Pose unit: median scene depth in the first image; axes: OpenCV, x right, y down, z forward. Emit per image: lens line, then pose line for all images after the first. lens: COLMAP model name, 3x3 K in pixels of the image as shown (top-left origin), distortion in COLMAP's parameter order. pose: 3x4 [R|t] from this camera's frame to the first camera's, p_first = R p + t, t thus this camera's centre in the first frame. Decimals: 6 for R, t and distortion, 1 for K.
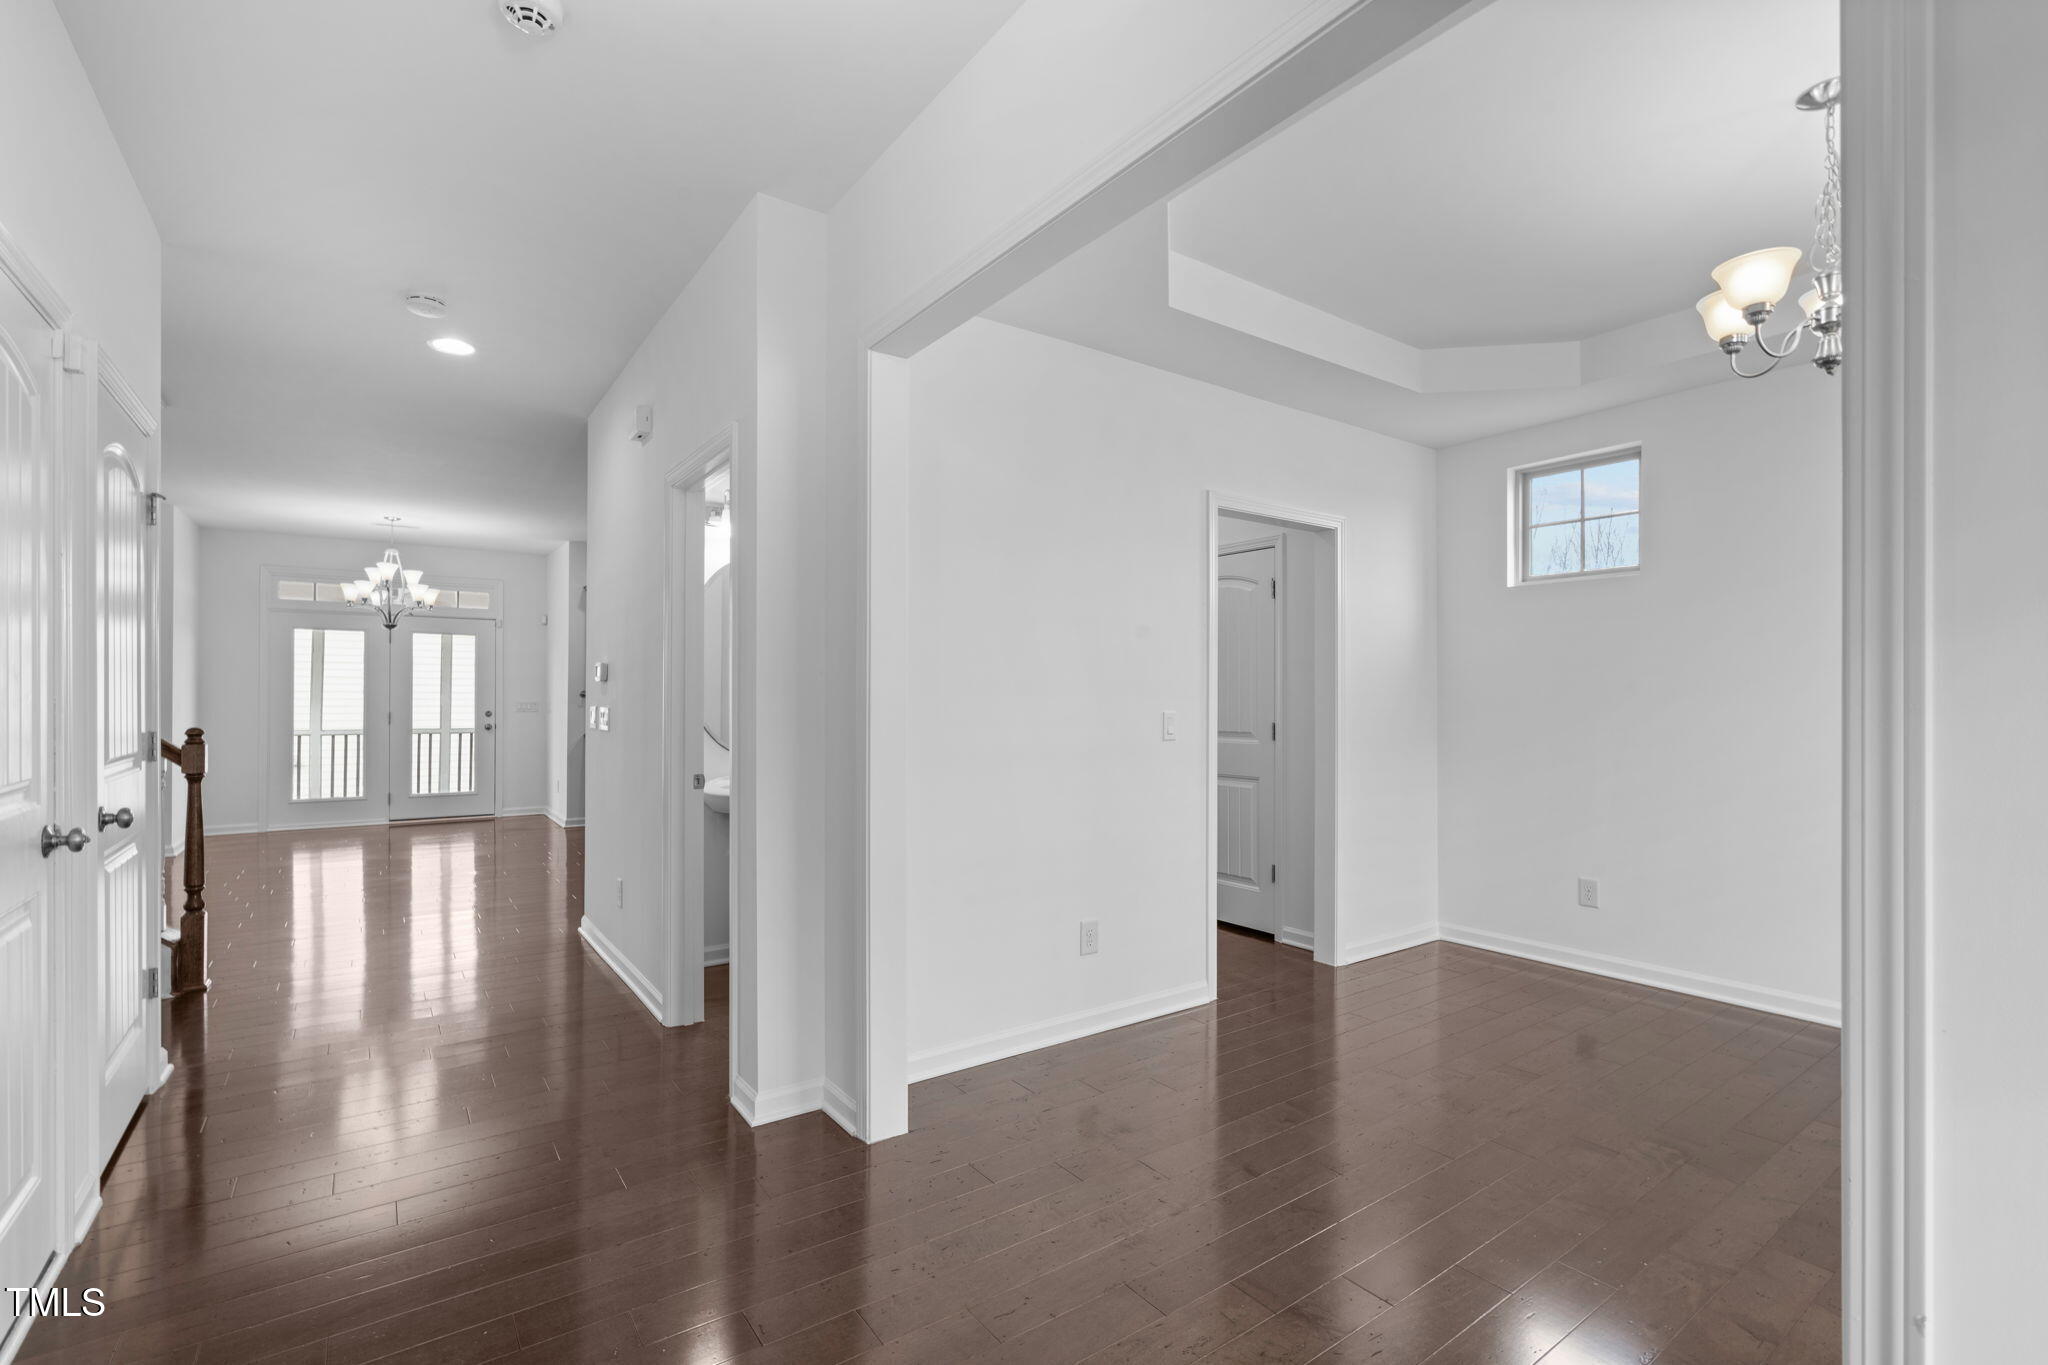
lens RADIAL K [[923.1, 0, 1019.9], [0, 923.1, 685.7], [0, 0, 1]] dist [-0.013074, 0.003427]
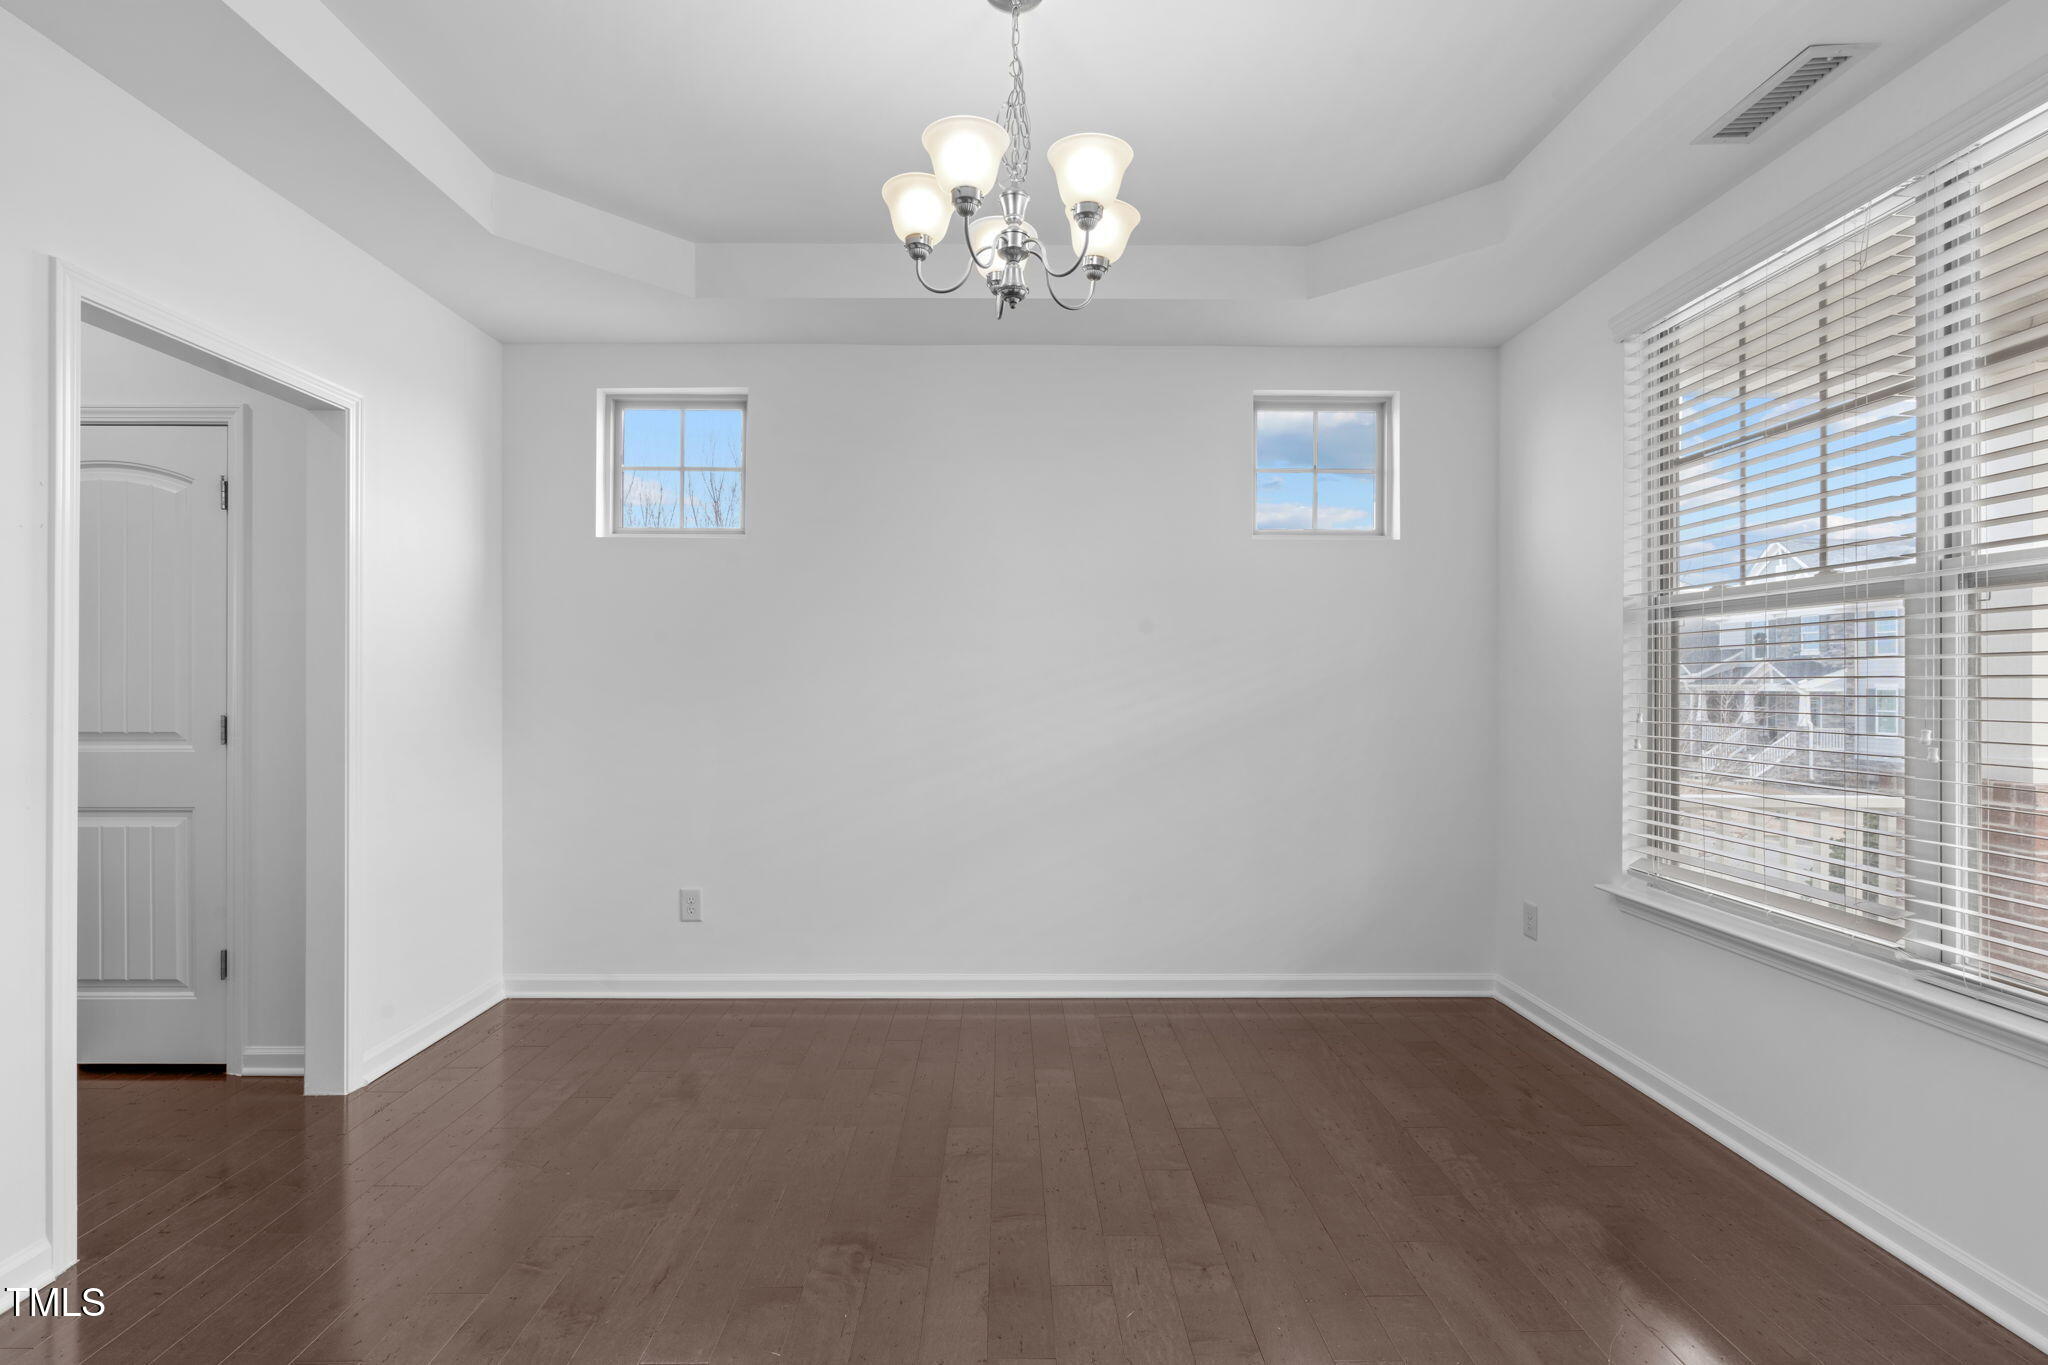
lens RADIAL K [[923.1, 0, 1019.9], [0, 923.1, 685.7], [0, 0, 1]] dist [-0.013074, 0.003427]
pose [[0.563333, -0.003845, 0.826221, 0.081556], [-0.013177, 0.999820, 0.013637, 0.006092], [-0.826125, -0.018569, 0.563181, 0.257539]]
